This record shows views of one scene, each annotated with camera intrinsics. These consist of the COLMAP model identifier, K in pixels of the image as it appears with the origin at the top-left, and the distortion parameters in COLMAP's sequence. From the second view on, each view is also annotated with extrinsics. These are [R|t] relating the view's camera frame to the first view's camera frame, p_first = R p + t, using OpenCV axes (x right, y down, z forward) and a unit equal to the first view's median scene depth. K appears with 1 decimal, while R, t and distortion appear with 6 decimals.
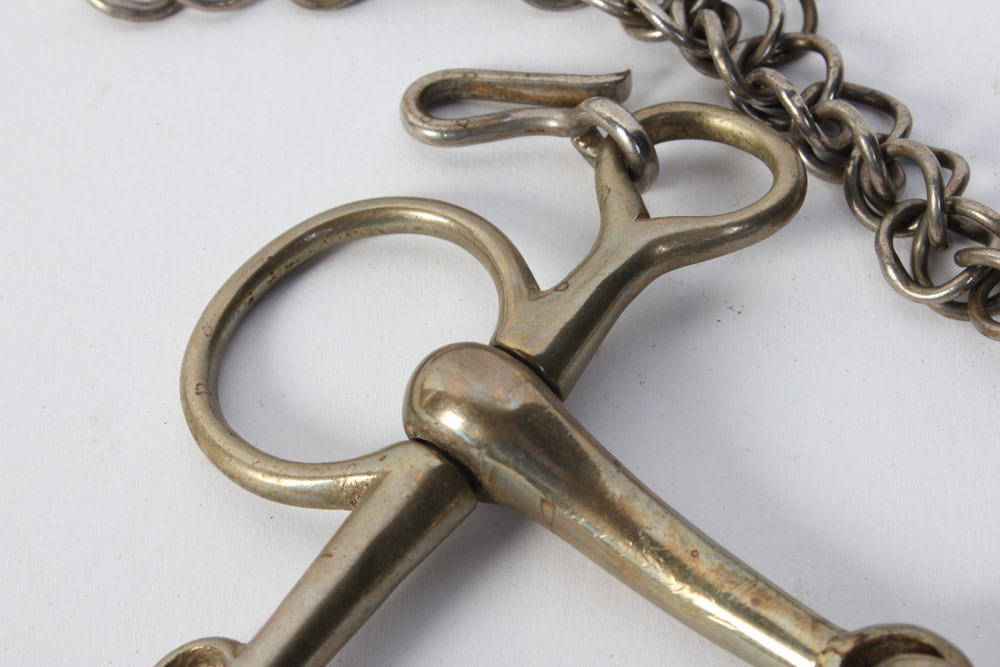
lens RADIAL K [[2007.7, 0, 500.0], [0, 2007.7, 333.5], [0, 0, 1]] dist [0.009314, -0.204452]
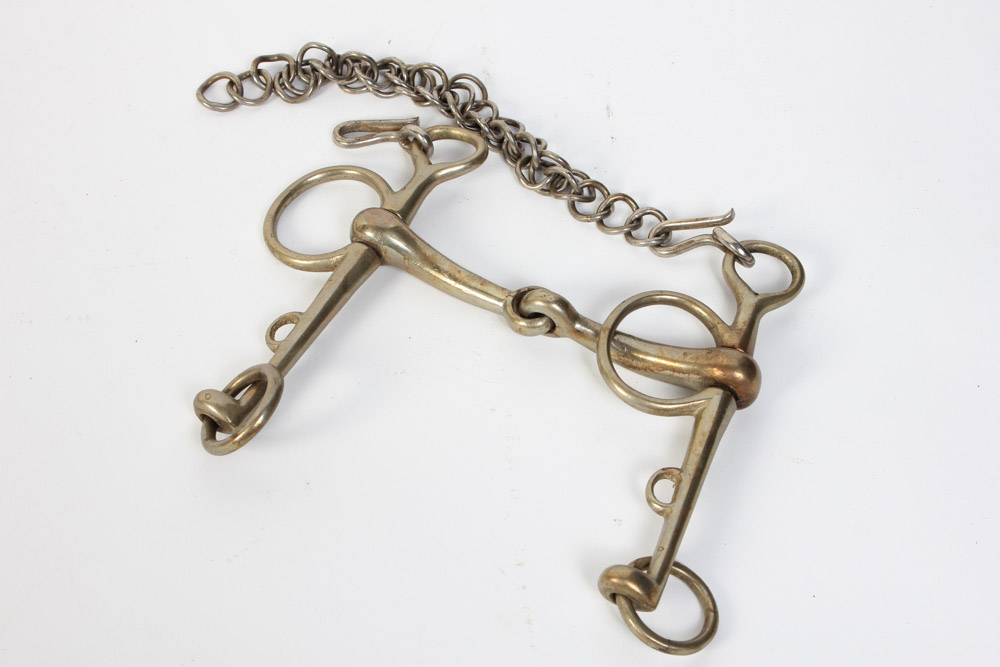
lens RADIAL K [[1985.0, 0, 500.0], [0, 1985.0, 333.5], [0, 0, 1]] dist [-0.559127, -0.007380]
pose [[0.985607, -0.060651, 0.157798, -0.267588], [0.076130, 0.992660, -0.093970, 0.421538], [-0.150940, 0.104631, 0.982990, -1.596946]]
